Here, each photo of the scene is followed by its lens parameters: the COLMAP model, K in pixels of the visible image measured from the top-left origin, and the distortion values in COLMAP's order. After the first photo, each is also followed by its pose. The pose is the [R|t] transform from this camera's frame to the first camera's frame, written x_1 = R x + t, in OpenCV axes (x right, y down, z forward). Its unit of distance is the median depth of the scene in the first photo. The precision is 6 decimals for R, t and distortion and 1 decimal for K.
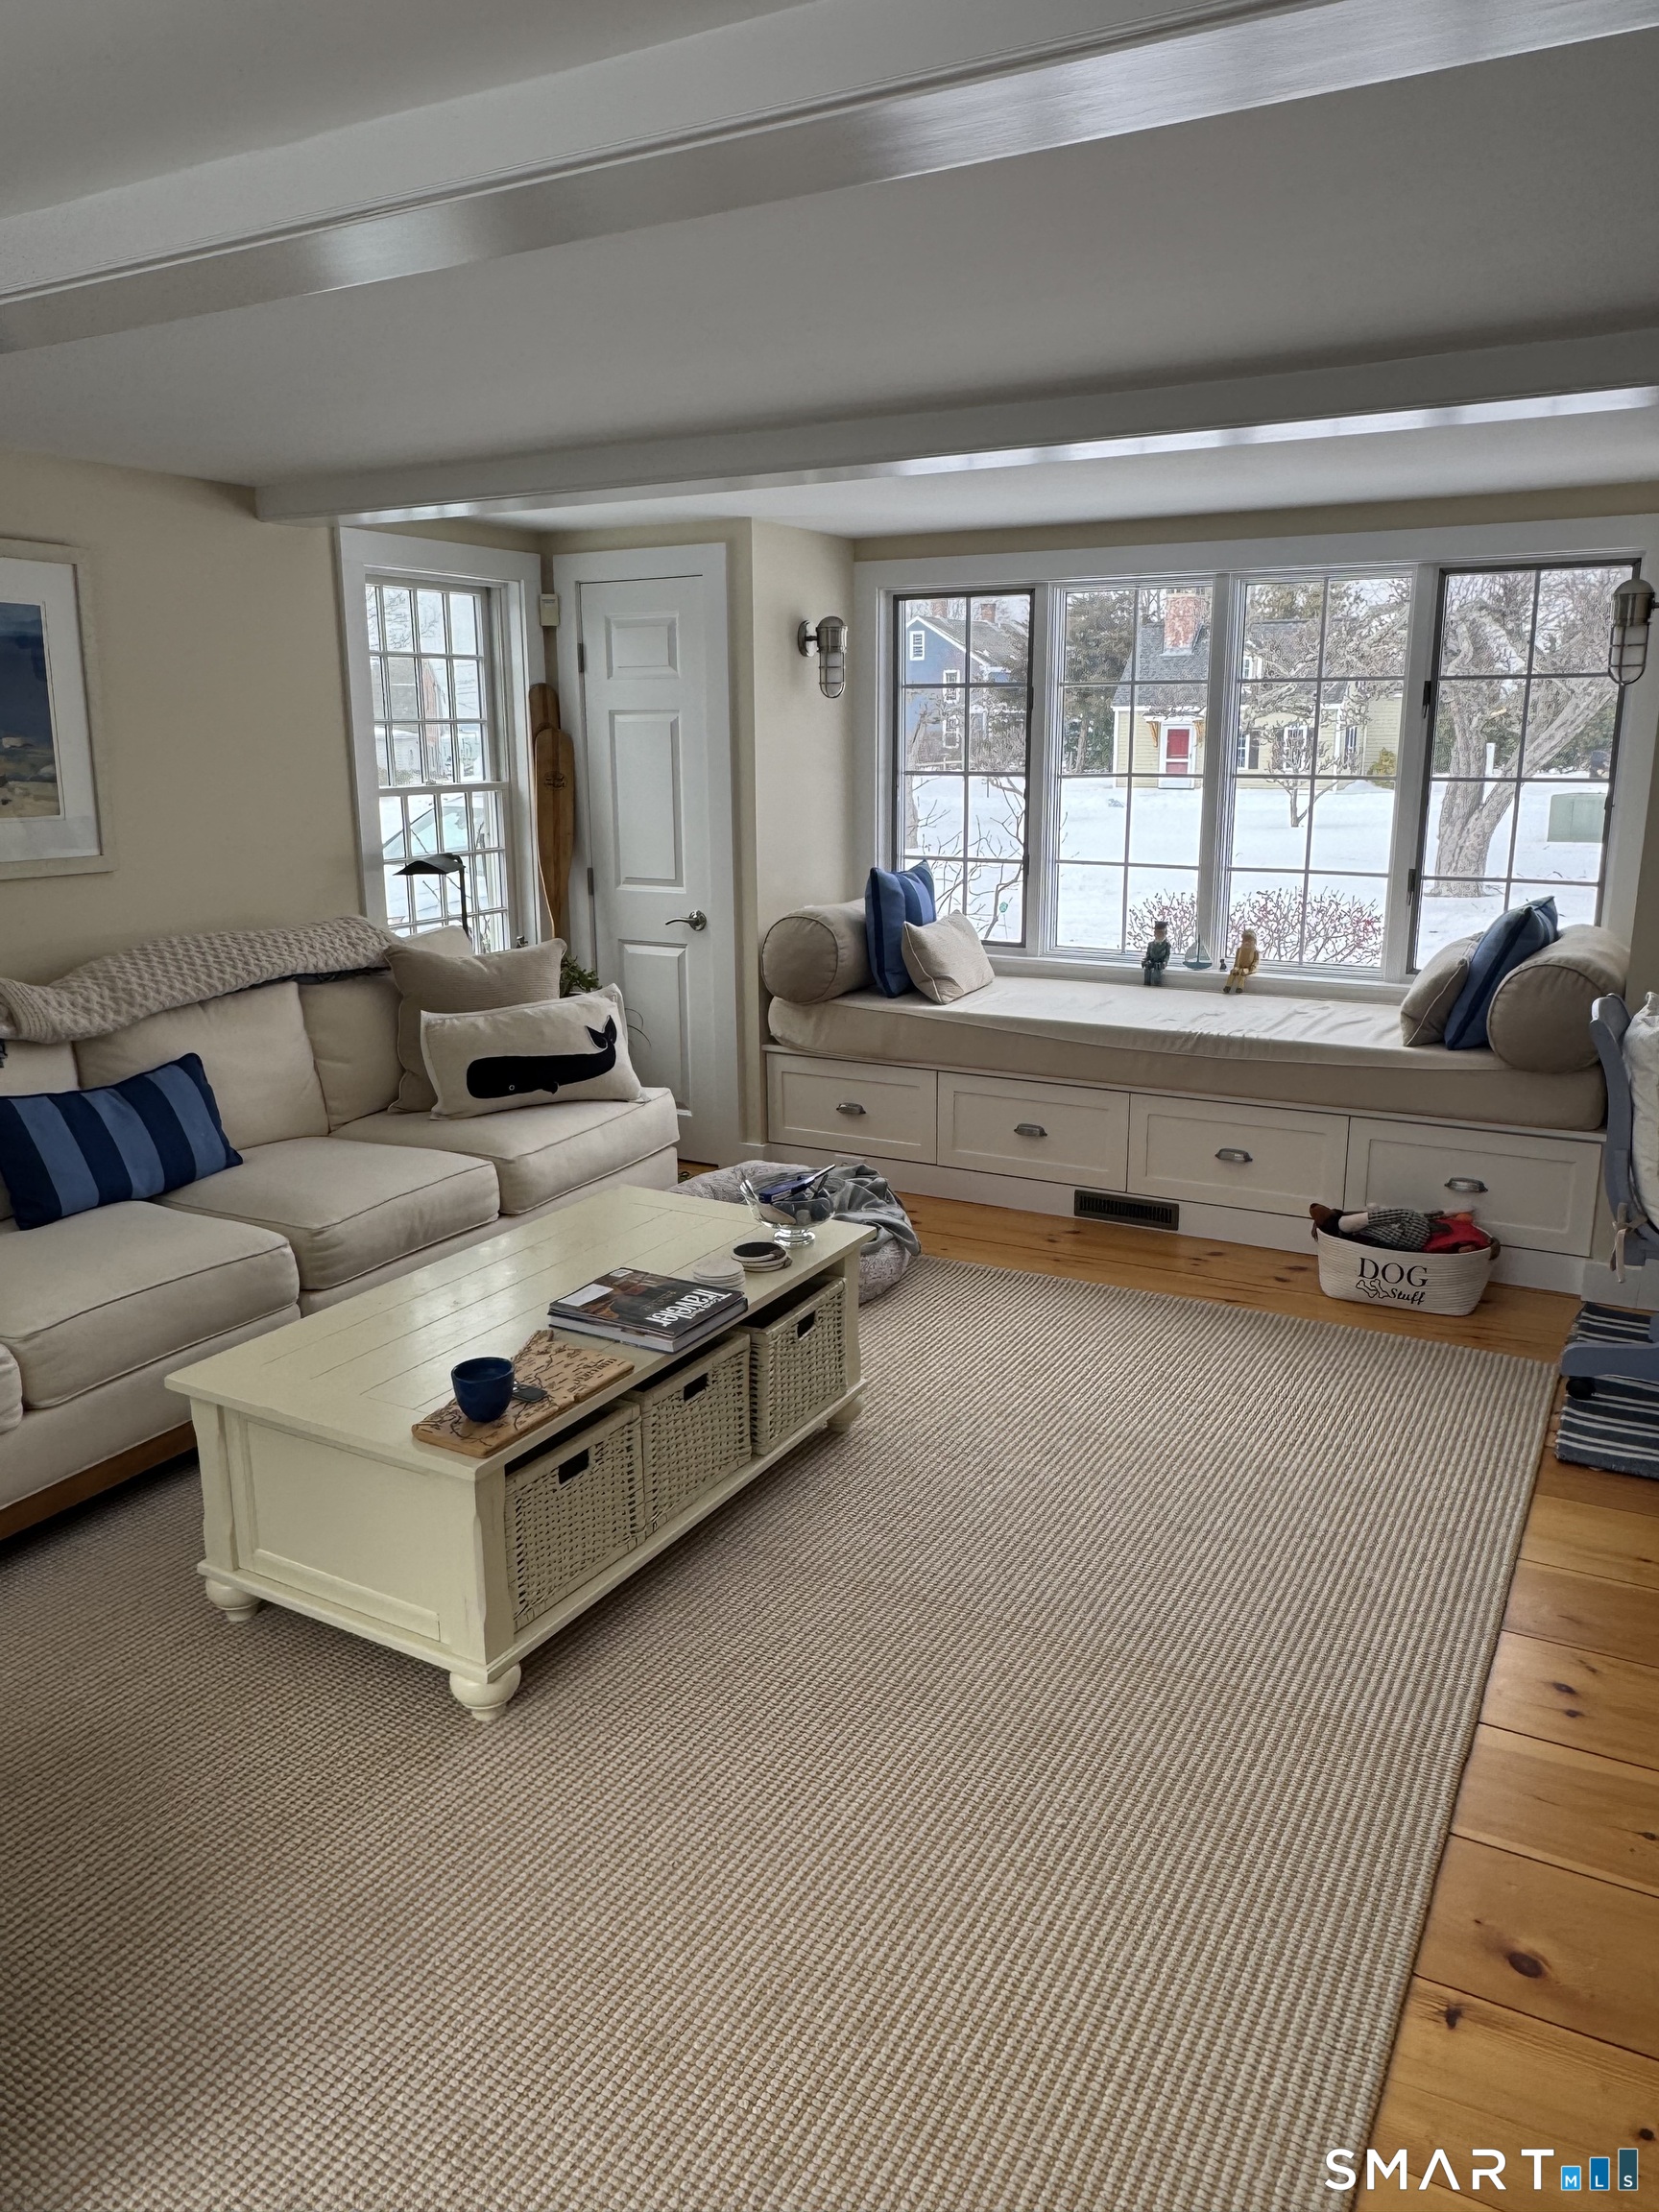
lens RADIAL K [[1539.0, 0, 838.0], [0, 1539.0, 1096.9], [0, 0, 1]] dist [0.000875, 0.003524]
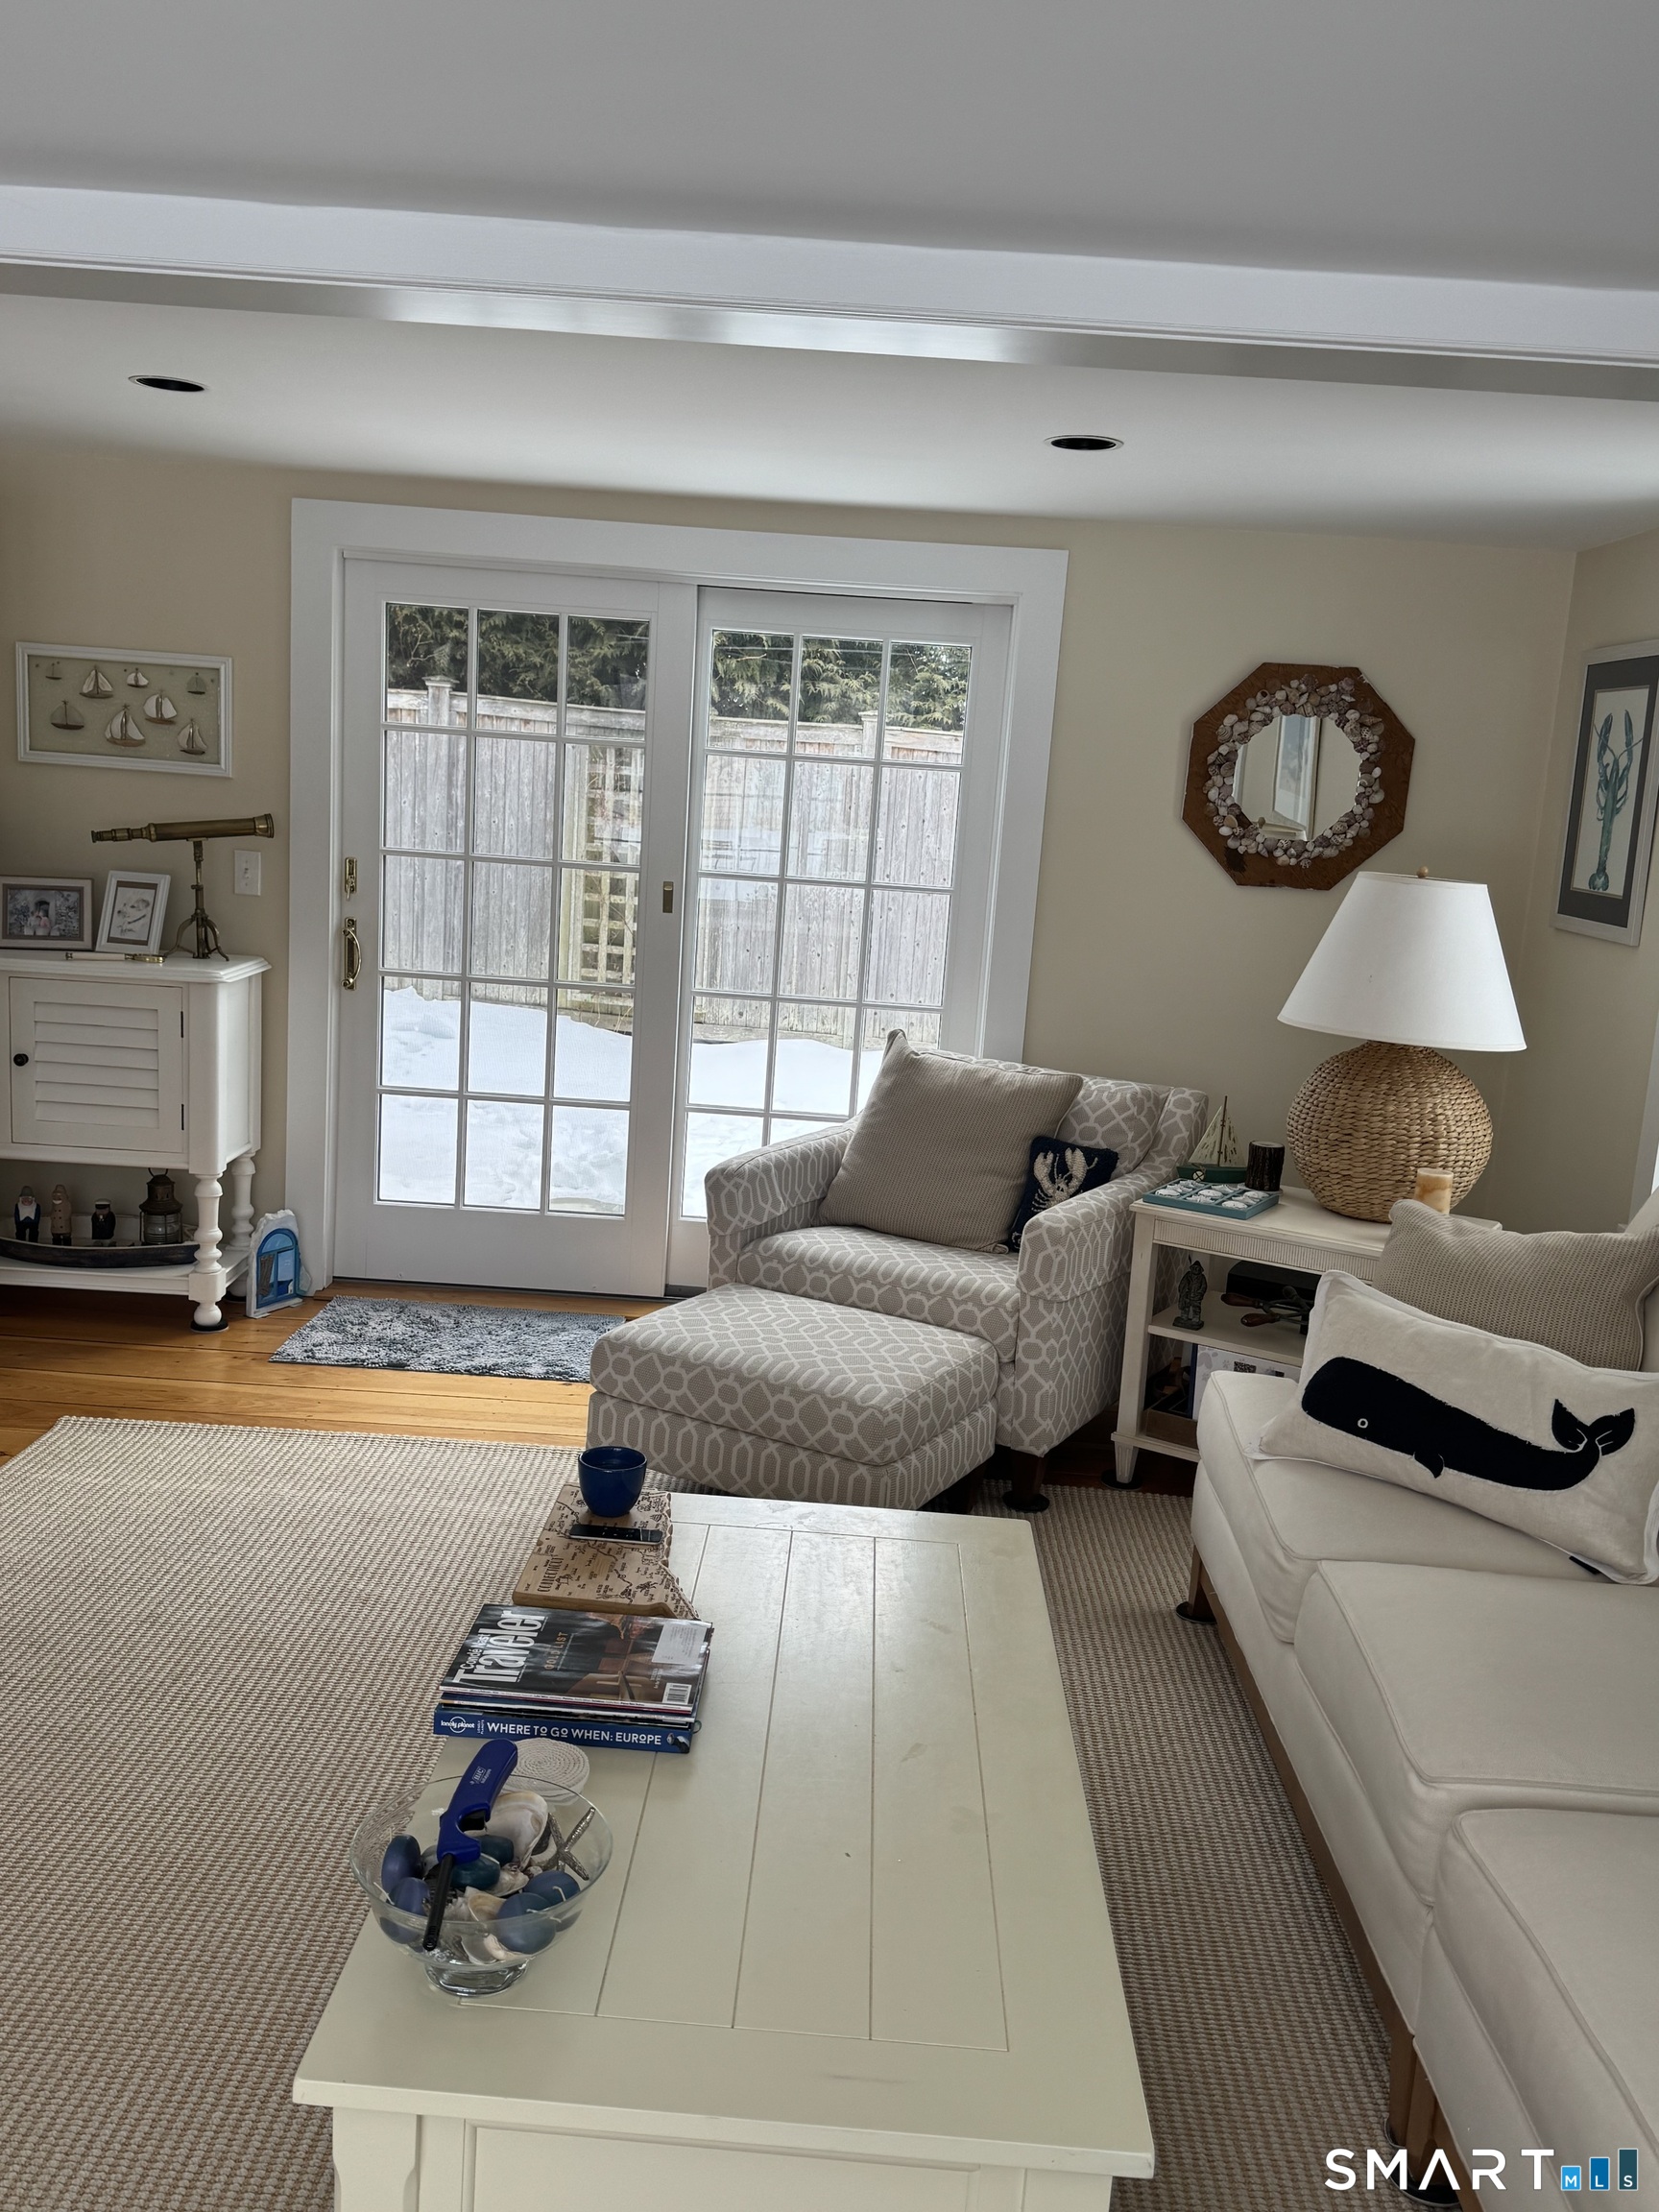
lens RADIAL K [[1857.0, 0, 827.2], [0, 1857.0, 1126.6], [0, 0, 1]] dist [0.071105, -0.062371]
pose [[-0.889775, 0.022720, -0.455834, 0.083546], [-0.172572, 0.907862, 0.382107, -0.242509], [0.422516, 0.418653, -0.803872, 1.013595]]
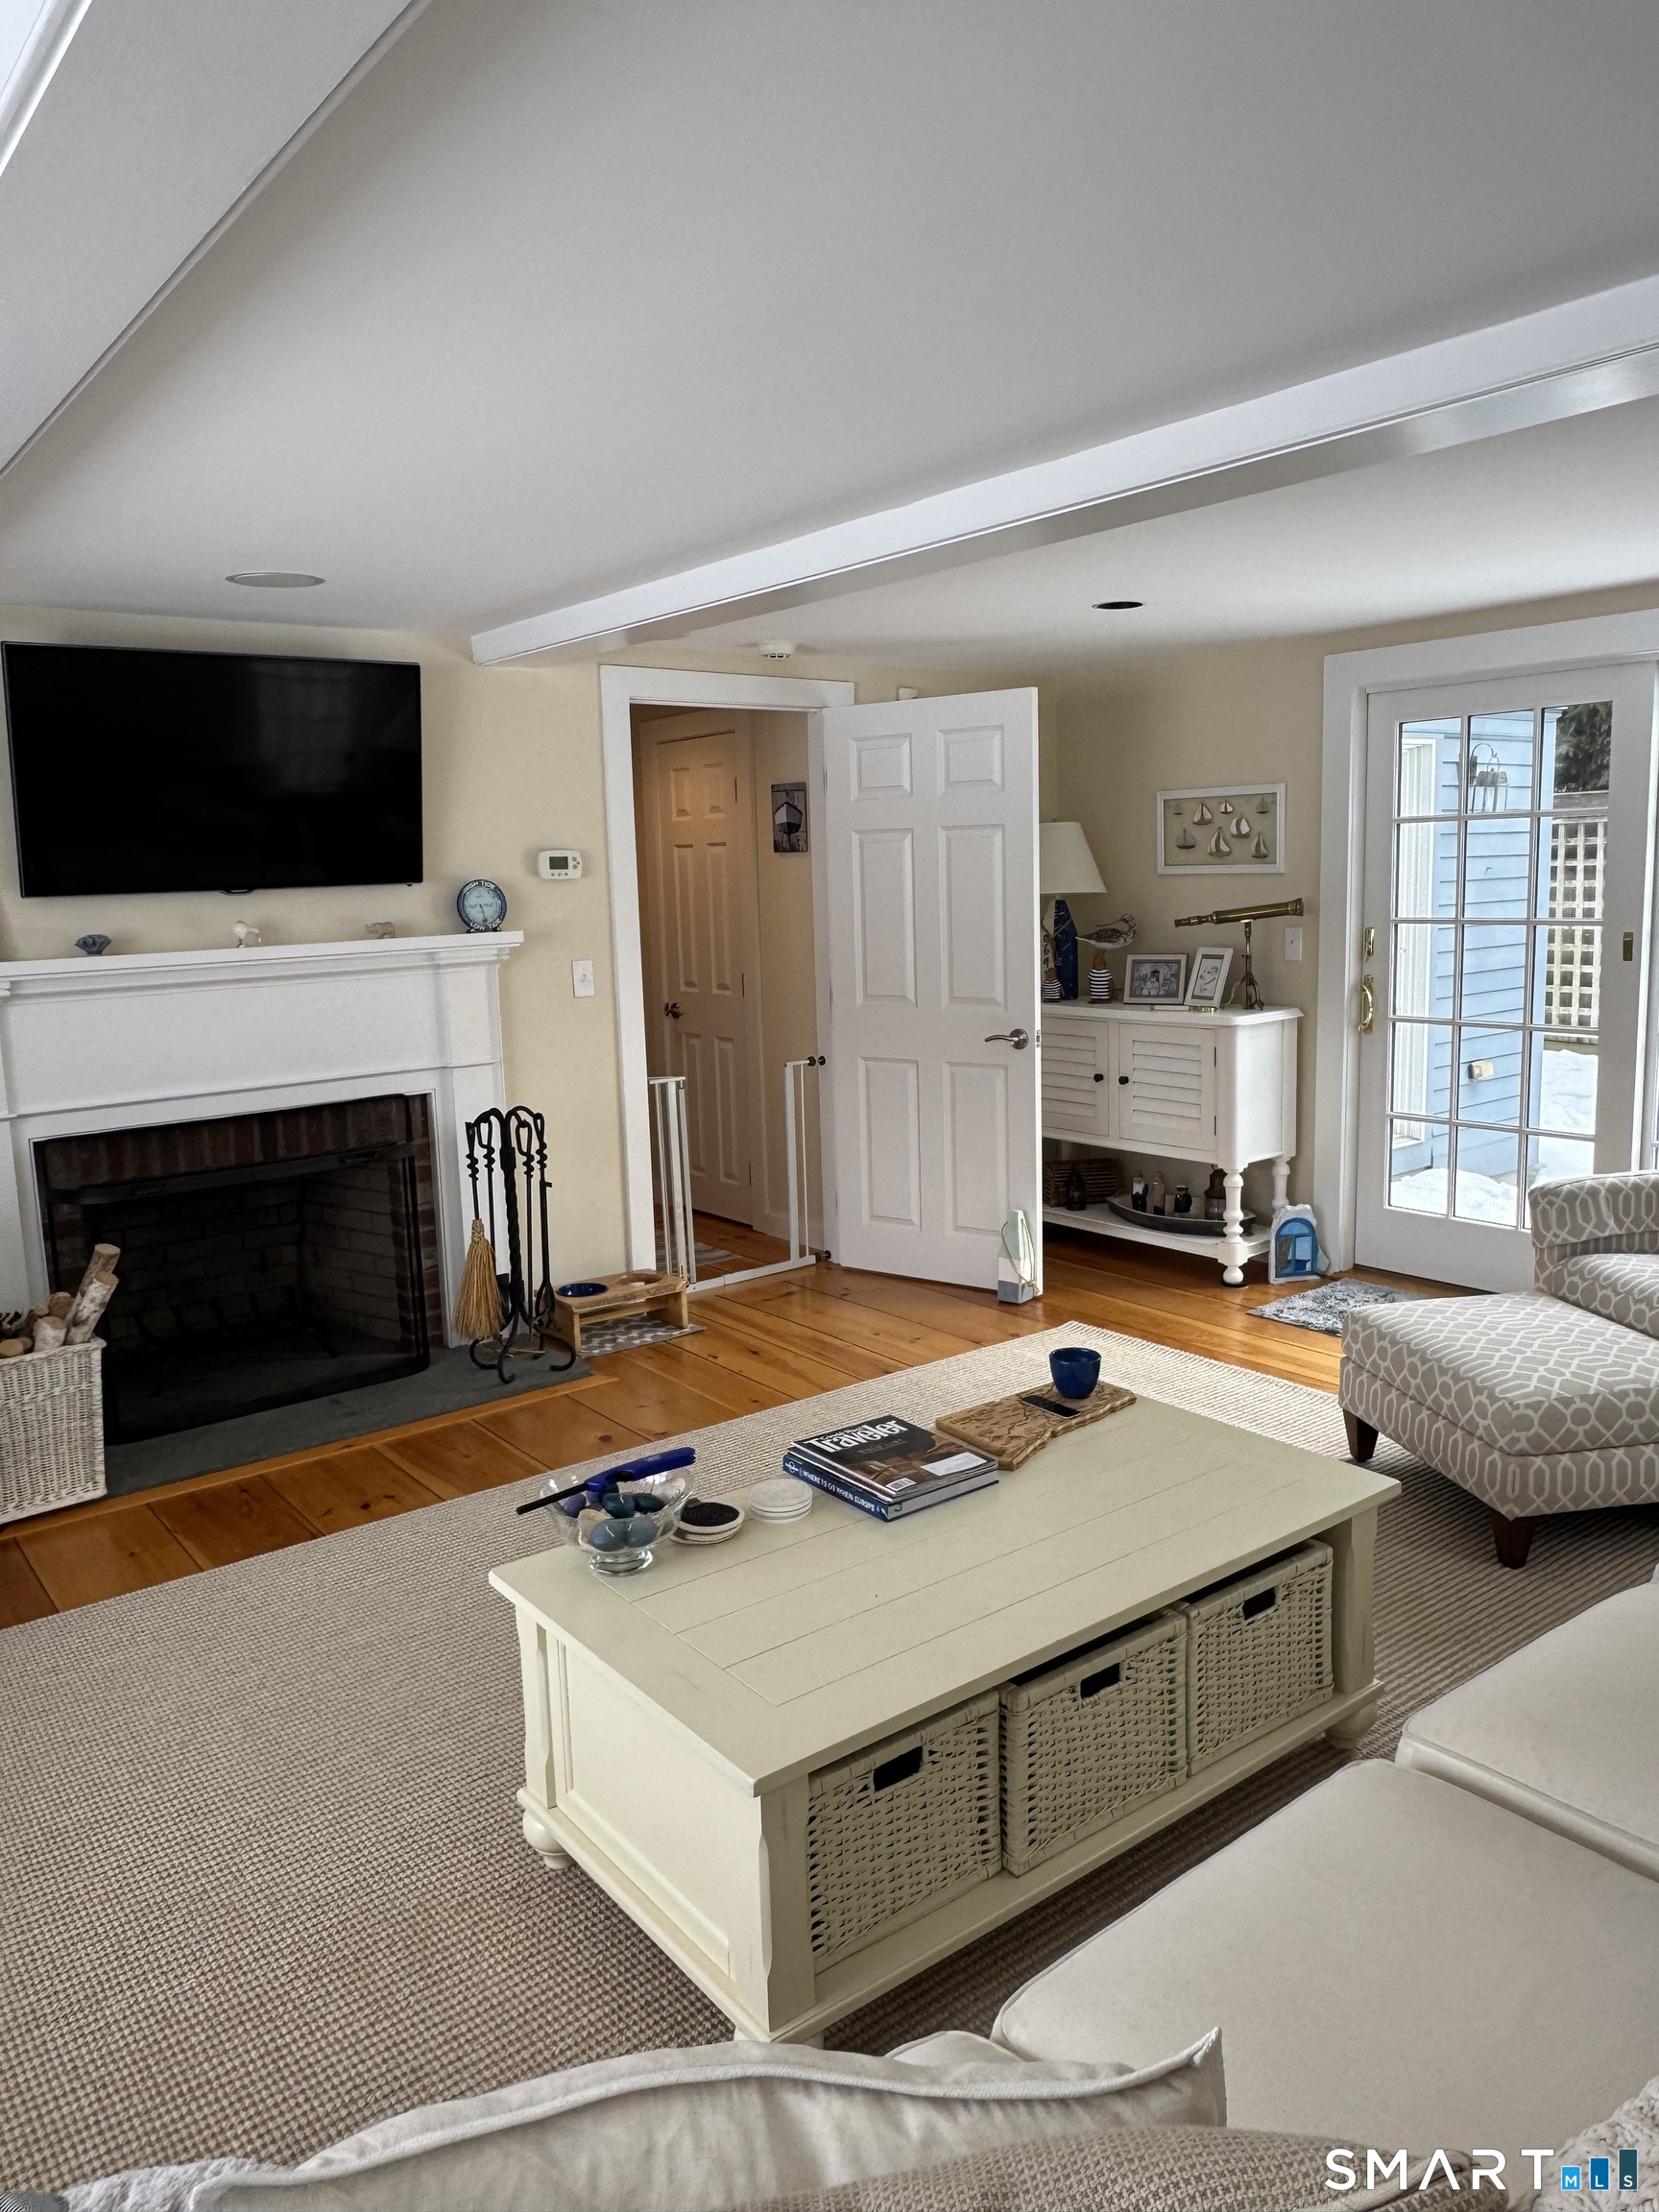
lens RADIAL K [[1539.0, 0, 816.0], [0, 1539.0, 1093.4], [0, 0, 1]] dist [0.000875, 0.003524]
pose [[-0.910576, -0.033052, 0.412017, -0.295835], [0.127515, 0.925716, 0.356075, -0.261465], [-0.393180, 0.376772, -0.838721, 1.107922]]
